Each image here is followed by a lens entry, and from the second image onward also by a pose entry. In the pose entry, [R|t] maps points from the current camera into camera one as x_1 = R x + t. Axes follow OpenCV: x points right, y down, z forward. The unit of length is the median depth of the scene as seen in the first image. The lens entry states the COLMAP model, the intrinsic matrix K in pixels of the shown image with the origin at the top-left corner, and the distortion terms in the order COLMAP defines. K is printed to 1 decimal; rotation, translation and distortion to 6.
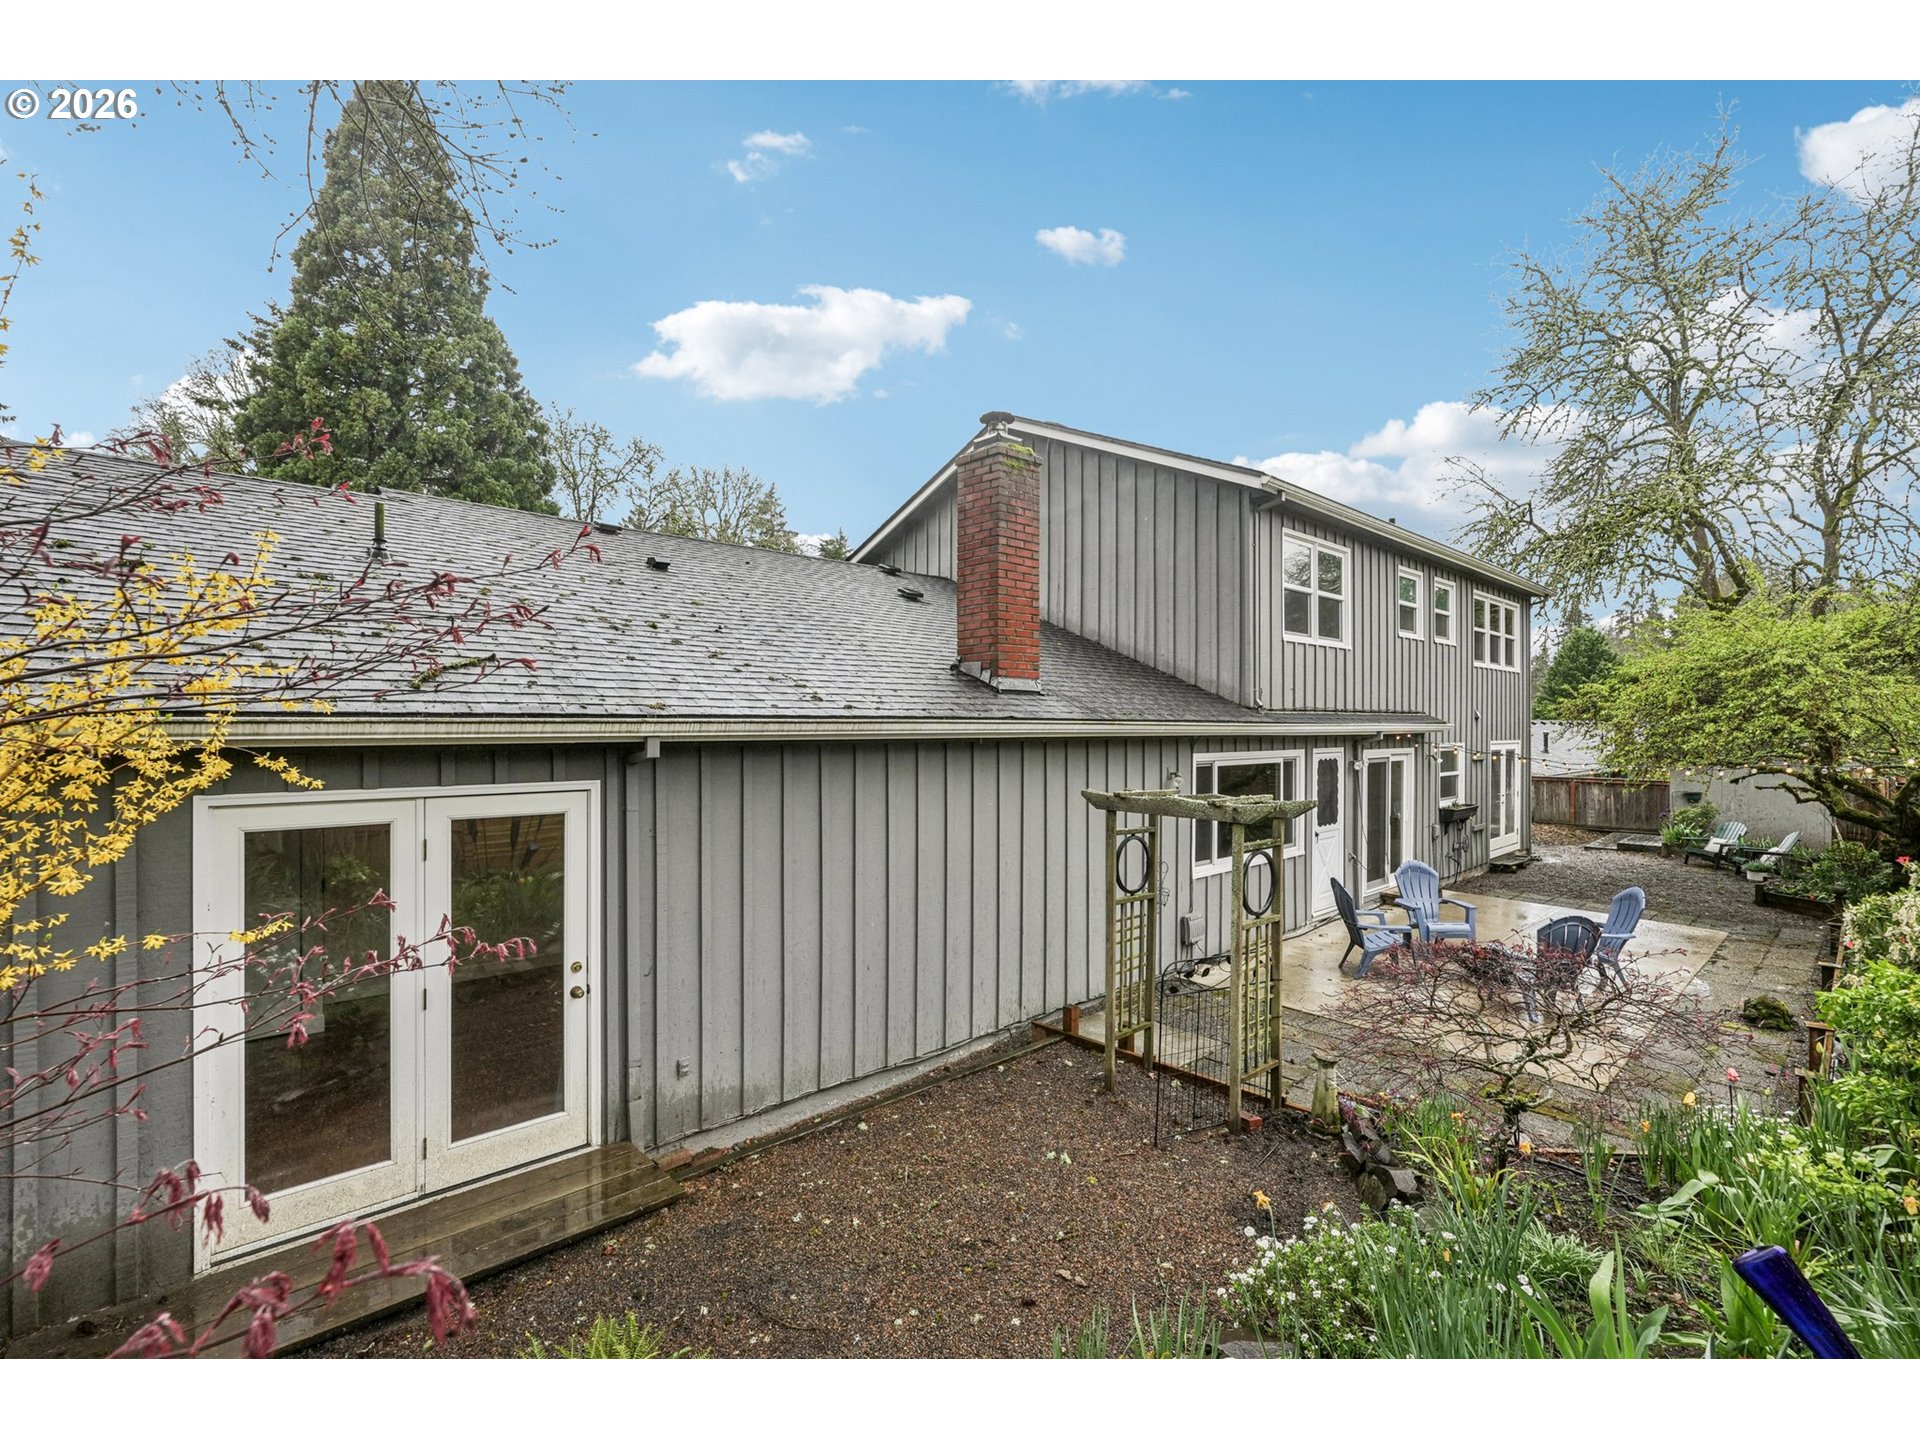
lens RADIAL K [[856.2, 0, 957.6], [0, 856.2, 730.5], [0, 0, 1]] dist [-0.005919, -0.000520]
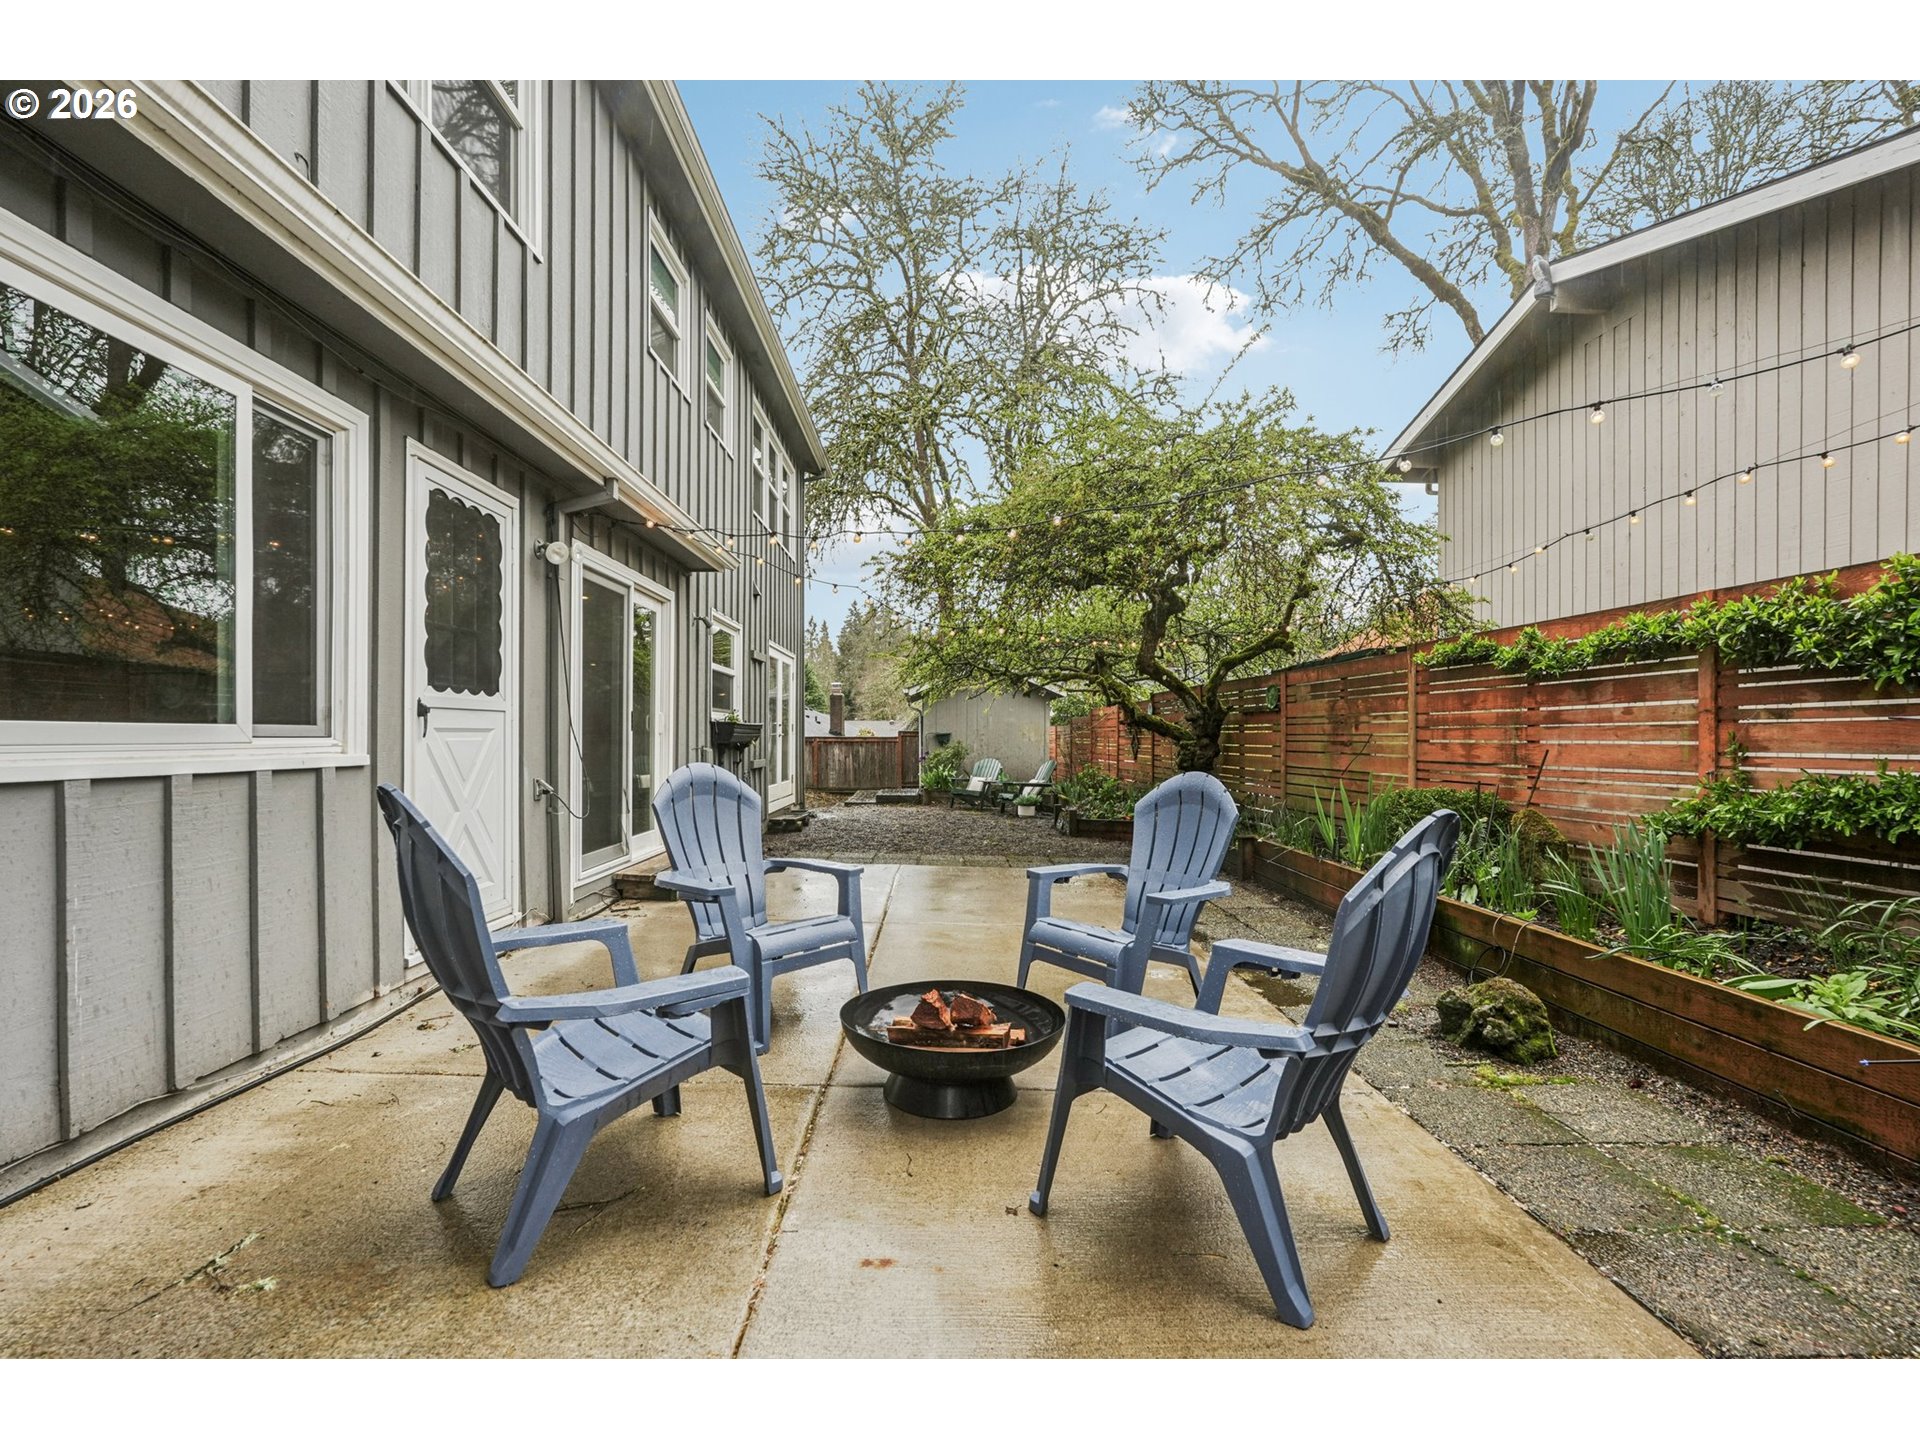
lens RADIAL K [[856.2, 0, 957.6], [0, 856.2, 730.5], [0, 0, 1]] dist [-0.005919, -0.000520]
pose [[0.664857, 0.006270, 0.746944, 0.227604], [0.001905, 0.999947, -0.010089, 0.096414], [-0.746968, 0.008131, 0.664810, 0.460756]]
